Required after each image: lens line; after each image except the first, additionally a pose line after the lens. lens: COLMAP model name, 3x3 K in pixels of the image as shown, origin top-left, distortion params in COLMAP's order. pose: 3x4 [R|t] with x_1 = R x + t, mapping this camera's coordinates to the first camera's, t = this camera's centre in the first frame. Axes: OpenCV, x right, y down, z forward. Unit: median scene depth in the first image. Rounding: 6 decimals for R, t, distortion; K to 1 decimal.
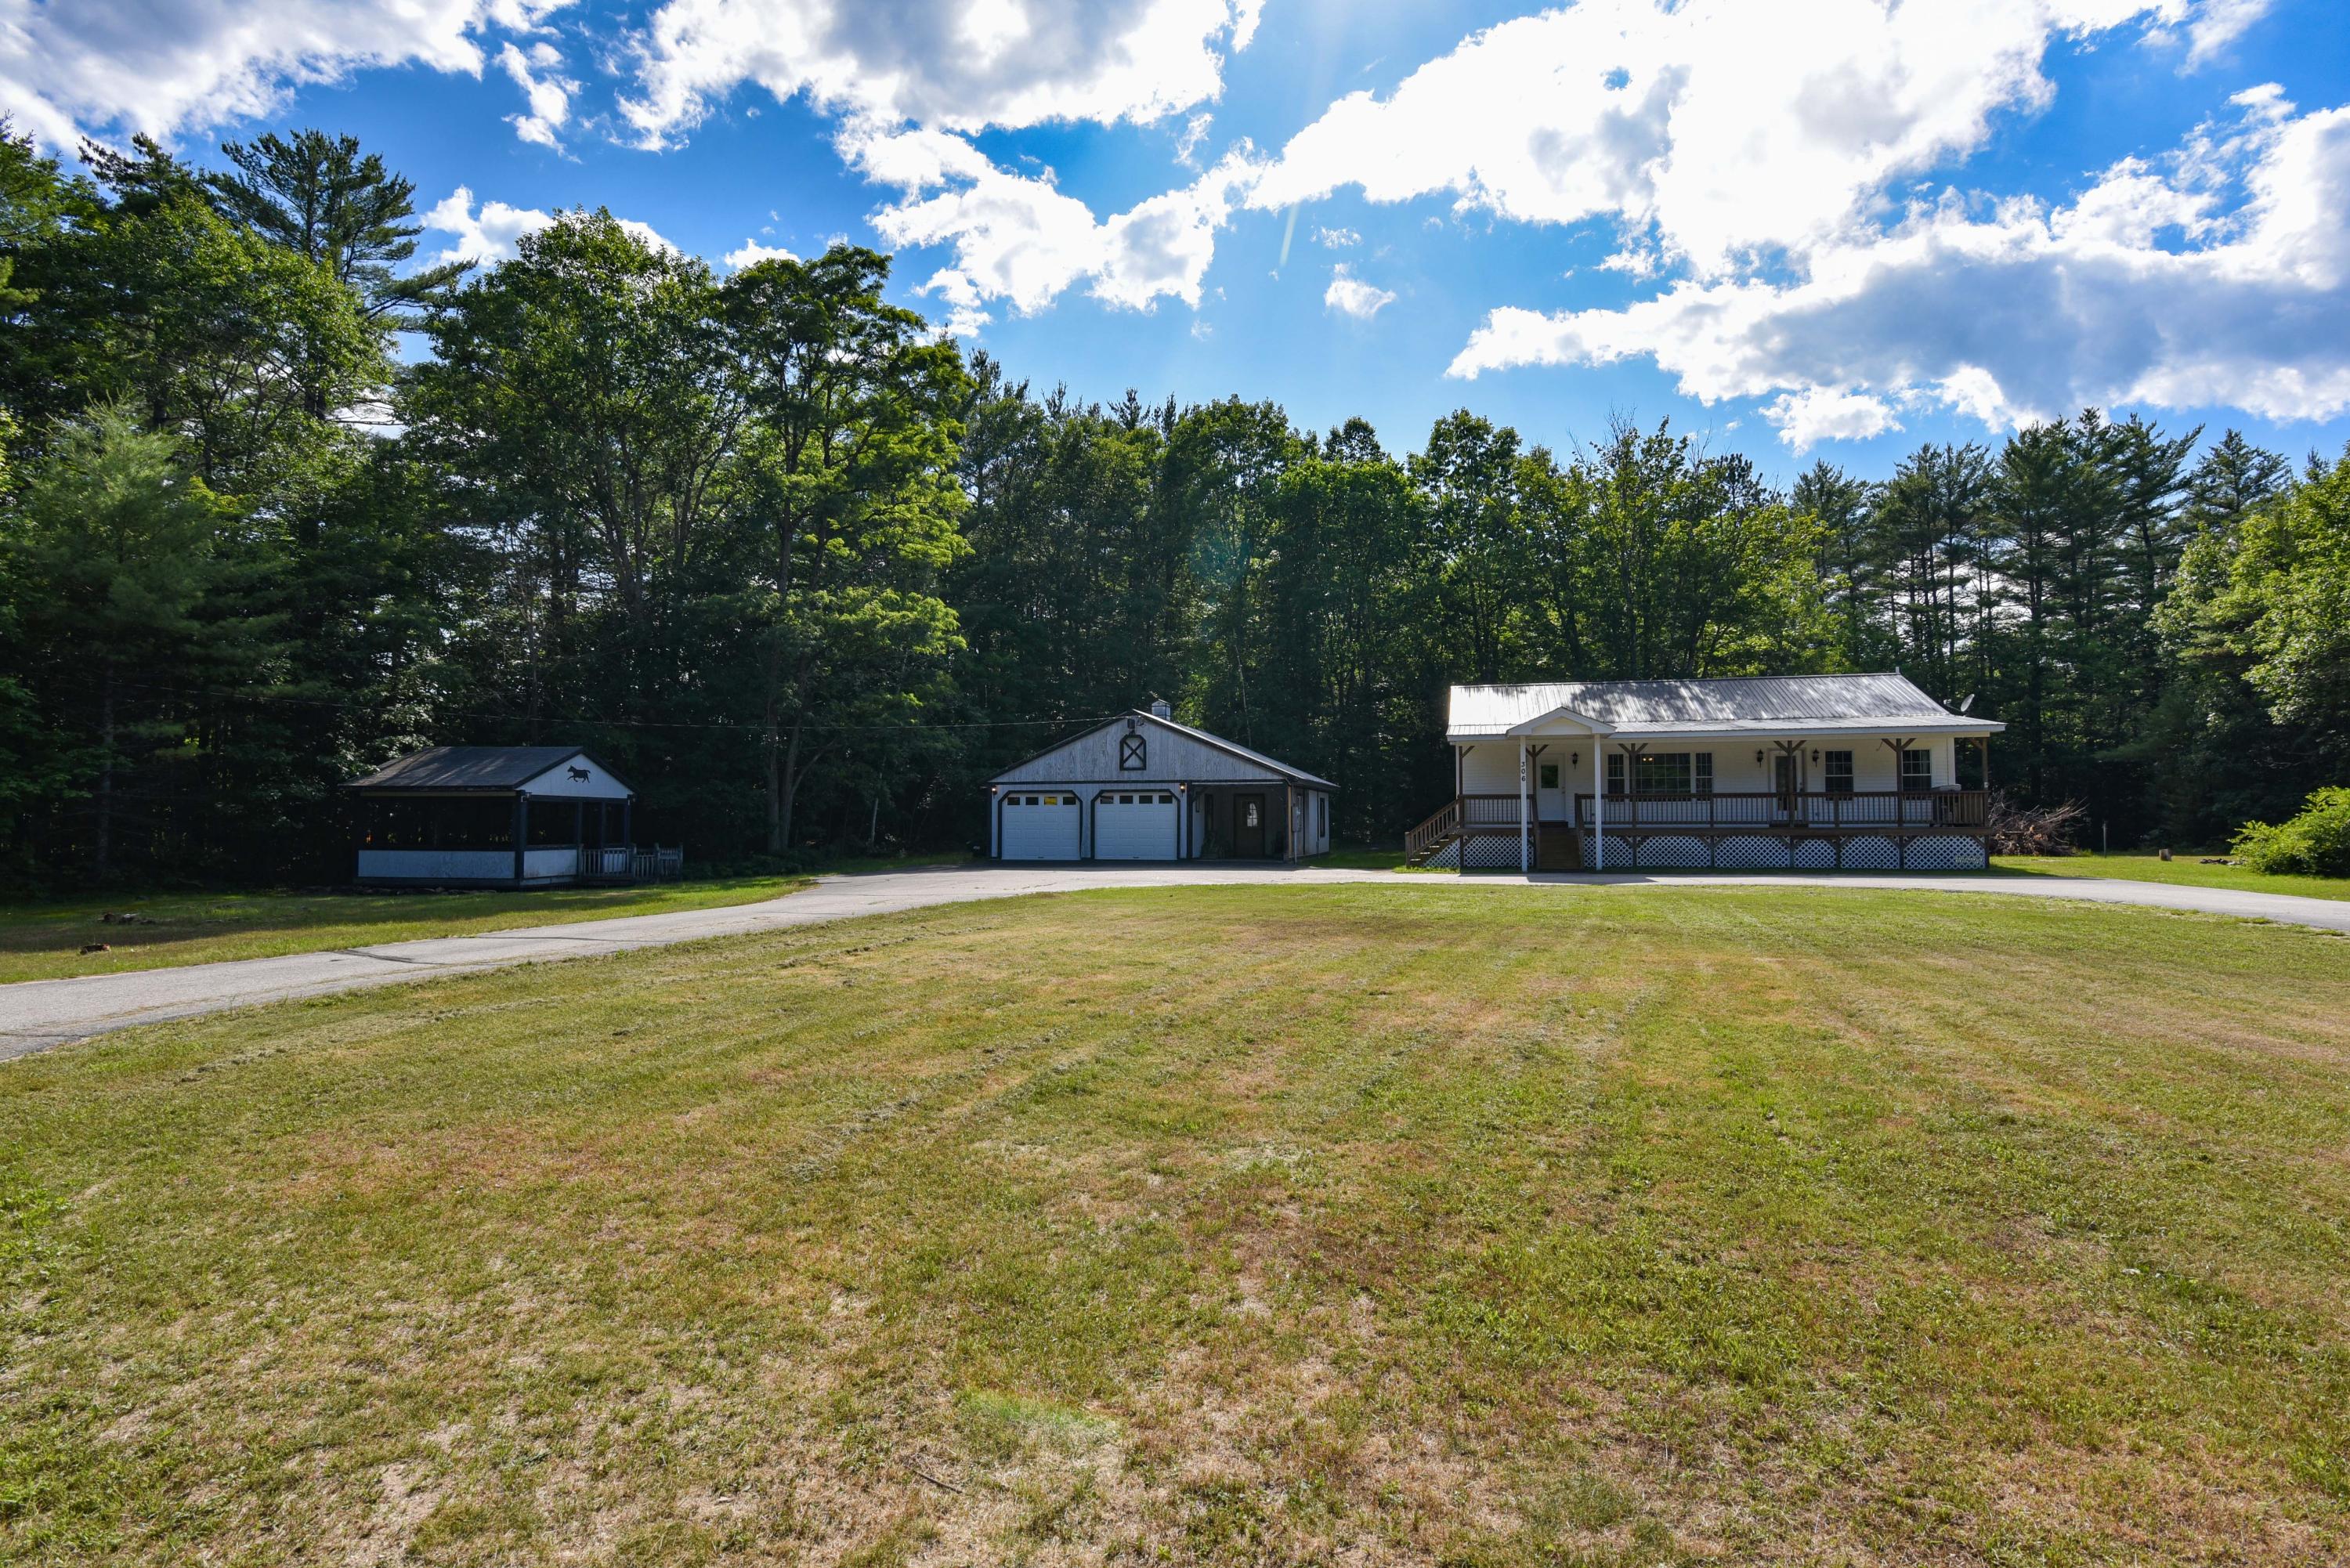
lens RADIAL K [[1141.5, 0, 1185.9], [0, 1141.5, 780.9], [0, 0, 1]] dist [-0.010828, -0.001793]
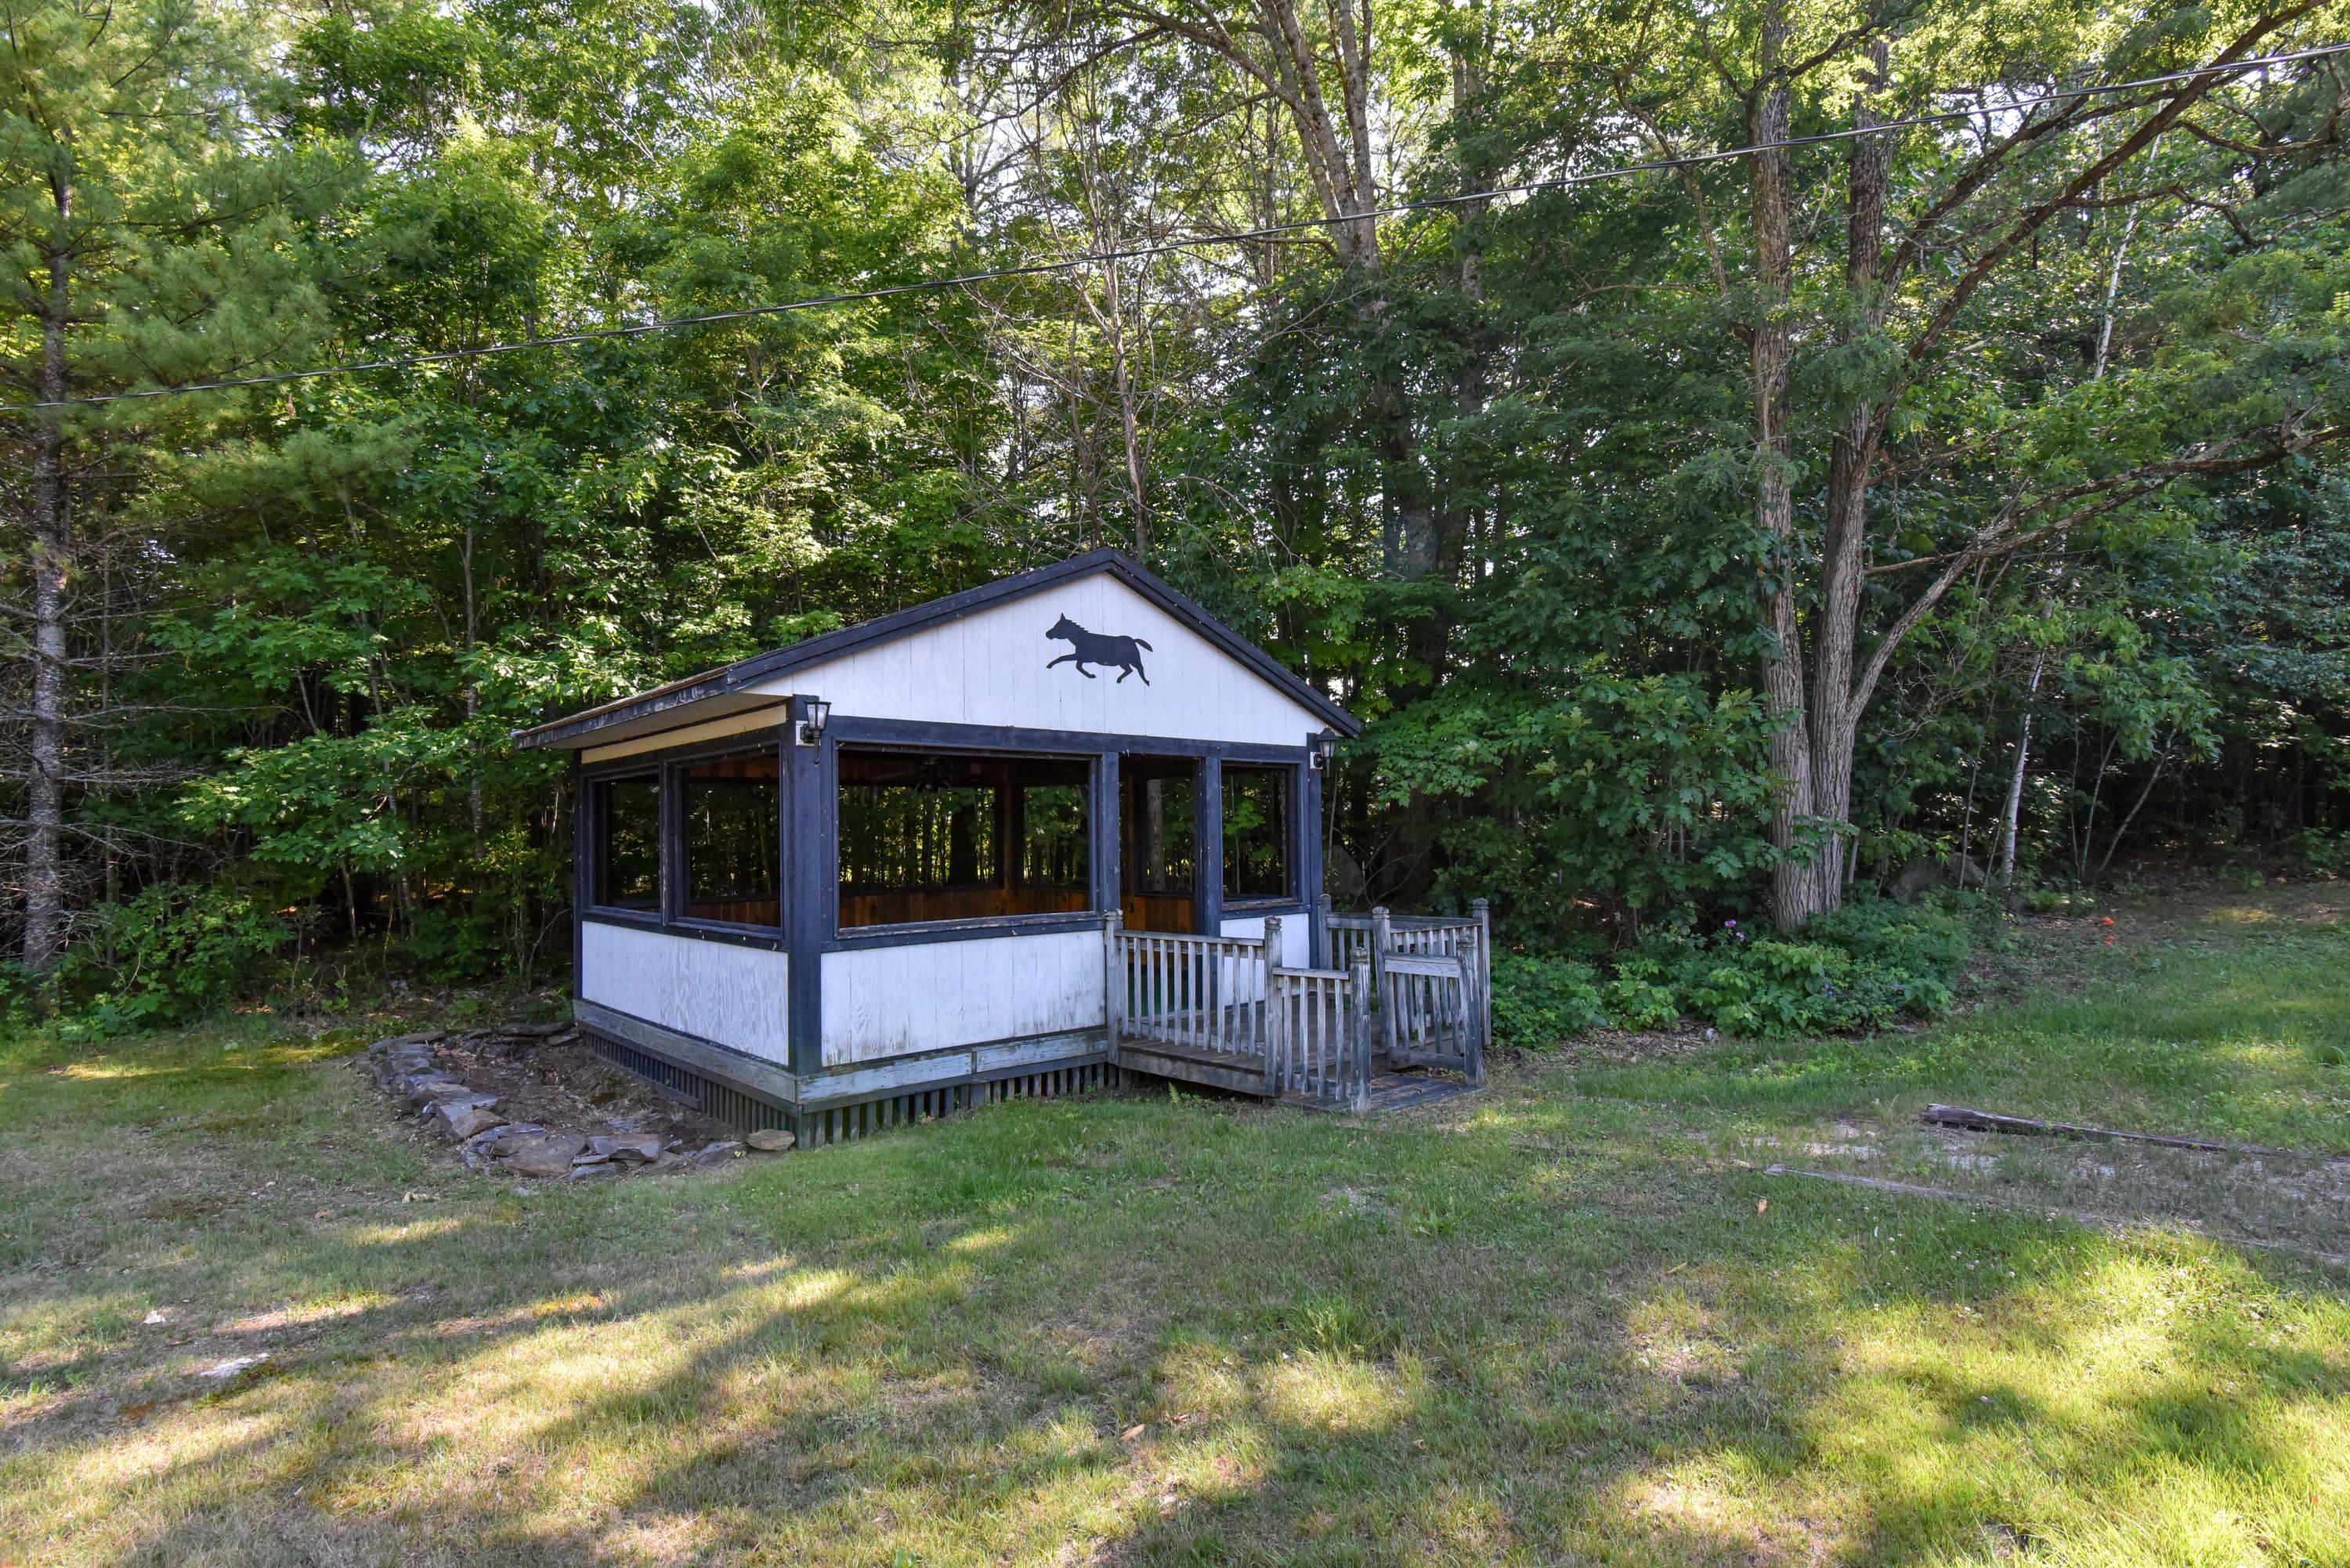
lens RADIAL K [[1141.5, 0, 1185.9], [0, 1141.5, 780.9], [0, 0, 1]] dist [-0.010828, -0.001793]
pose [[0.765833, -0.033141, -0.642185, -0.340624], [0.031720, 0.999402, -0.013749, 0.028660], [0.642257, -0.009841, 0.766426, 0.793064]]
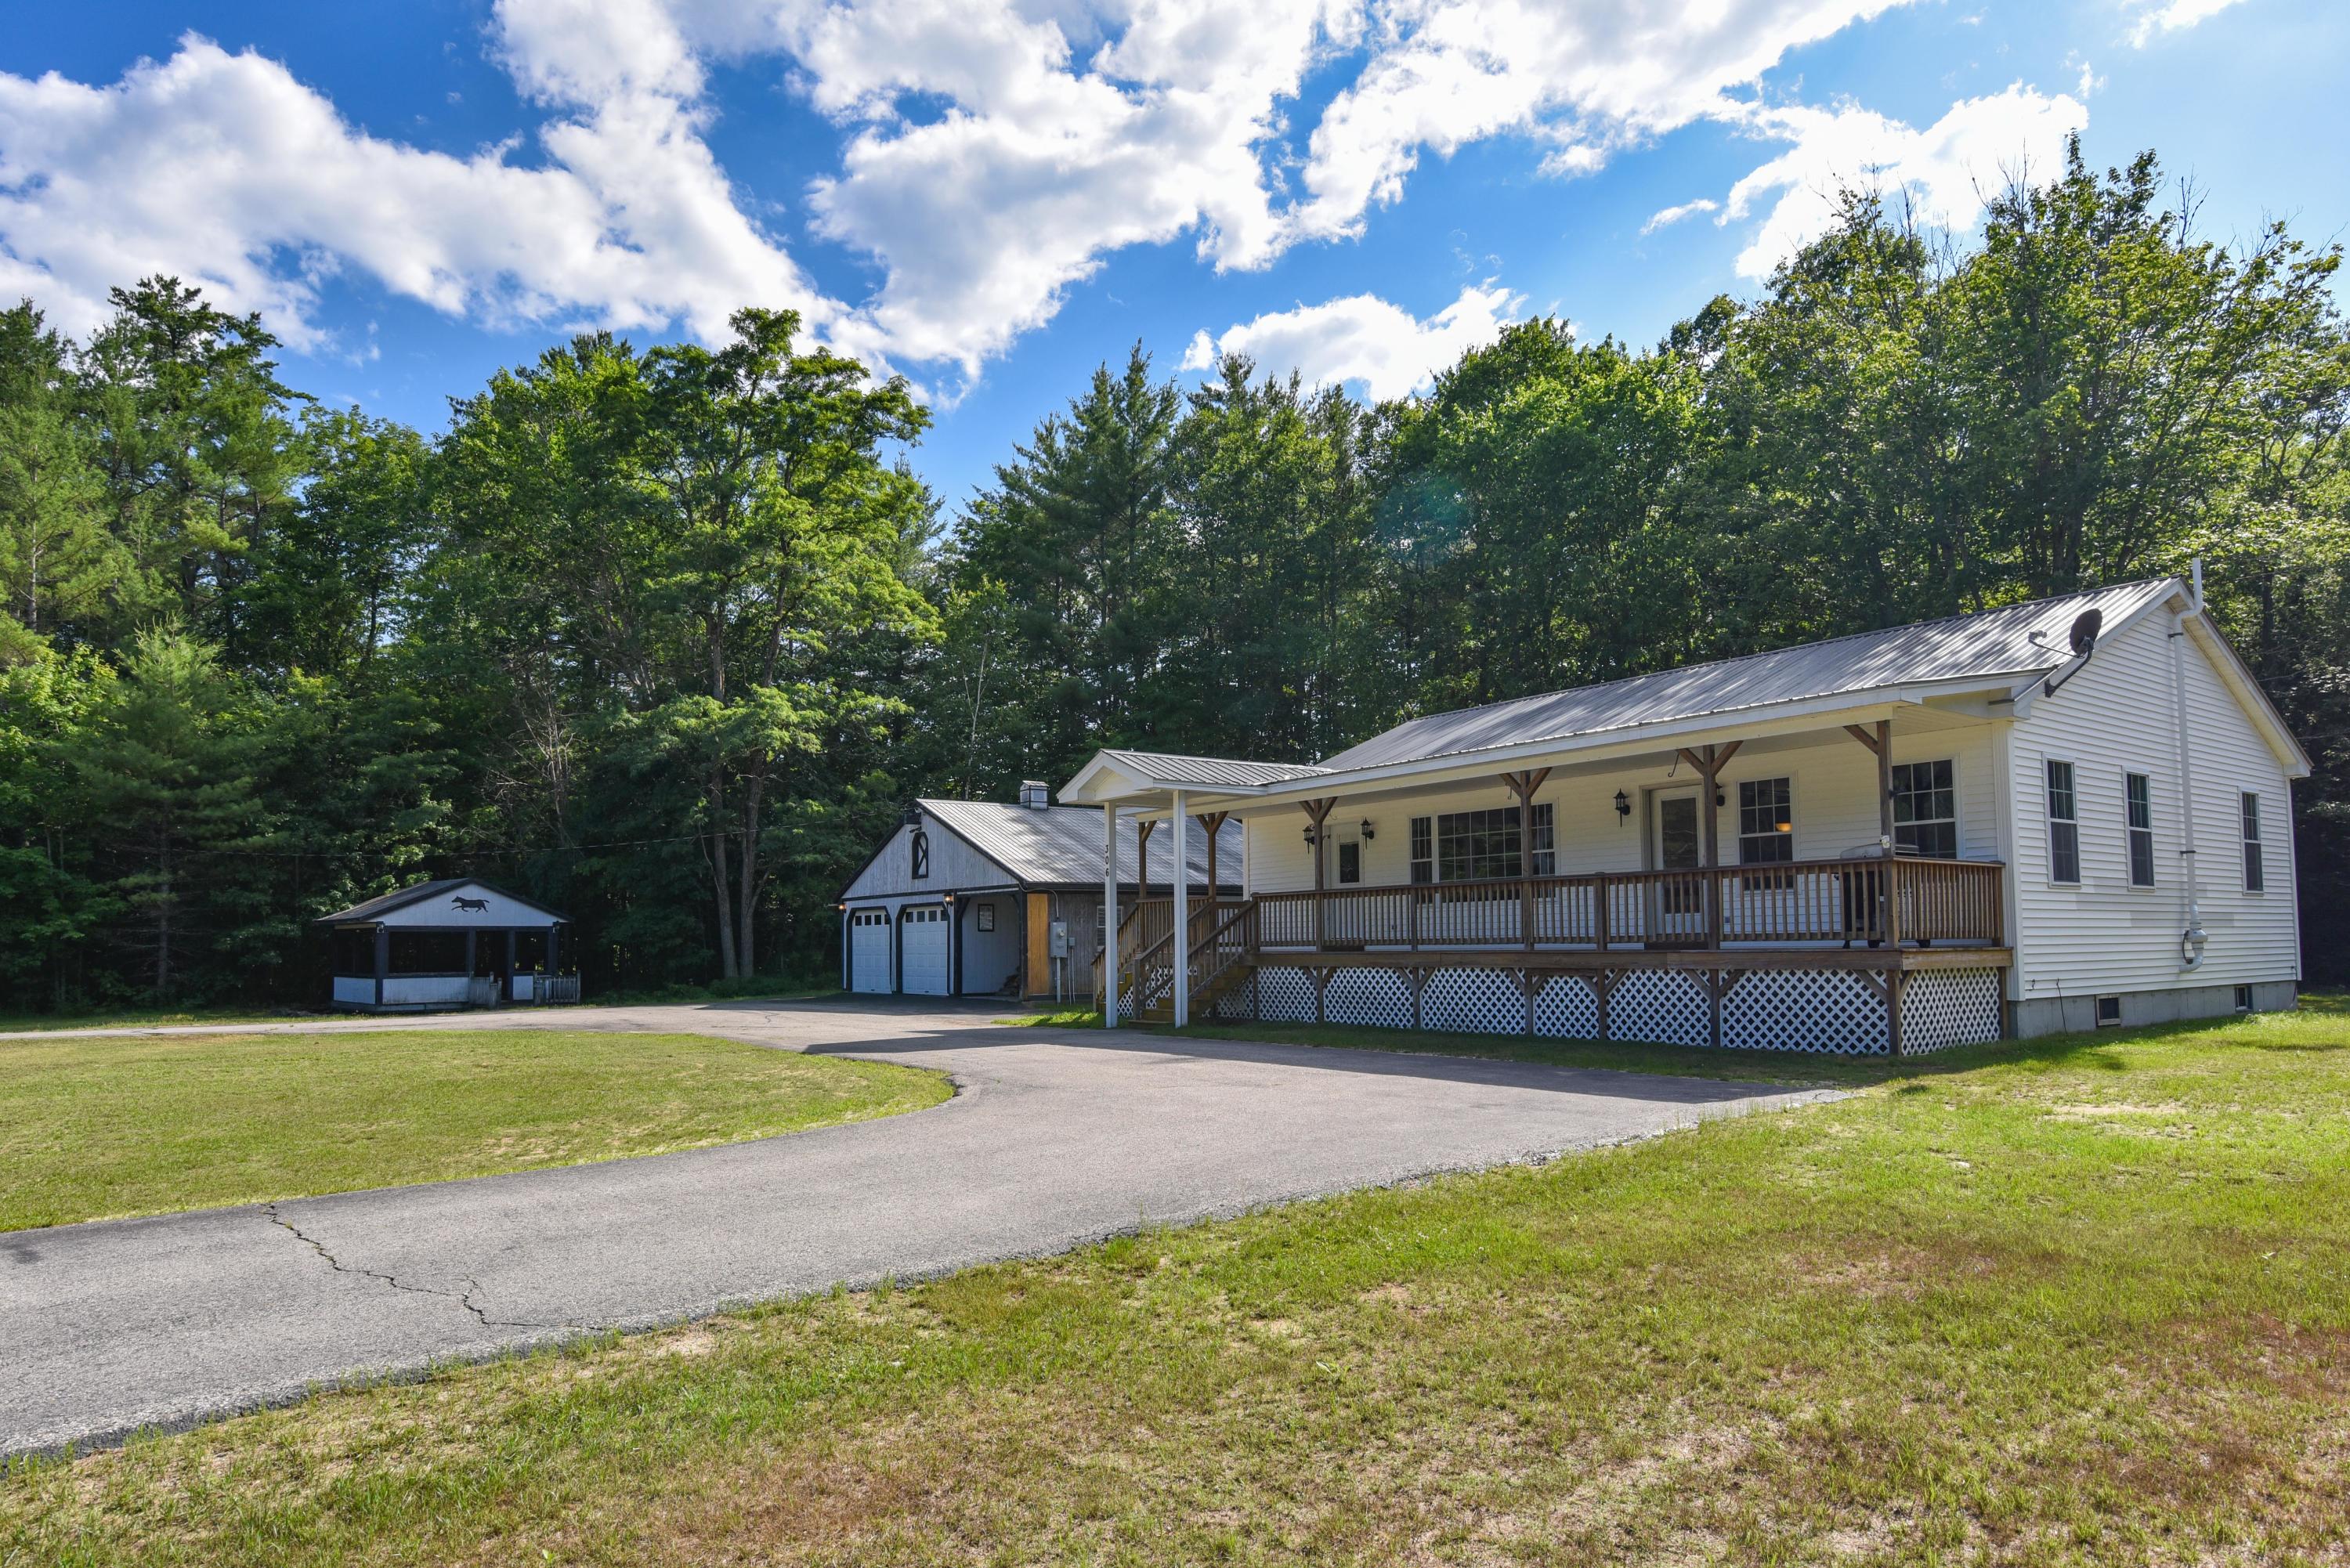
lens RADIAL K [[1411.9, 0, 1175.0], [0, 1411.9, 784.0], [0, 0, 1]] dist [0.002904, 0.000421]
pose [[0.765117, -0.080017, -0.638900, 0.765285], [0.033374, 0.995843, -0.084754, 0.015437], [0.643026, 0.043524, 0.764607, 0.420568]]
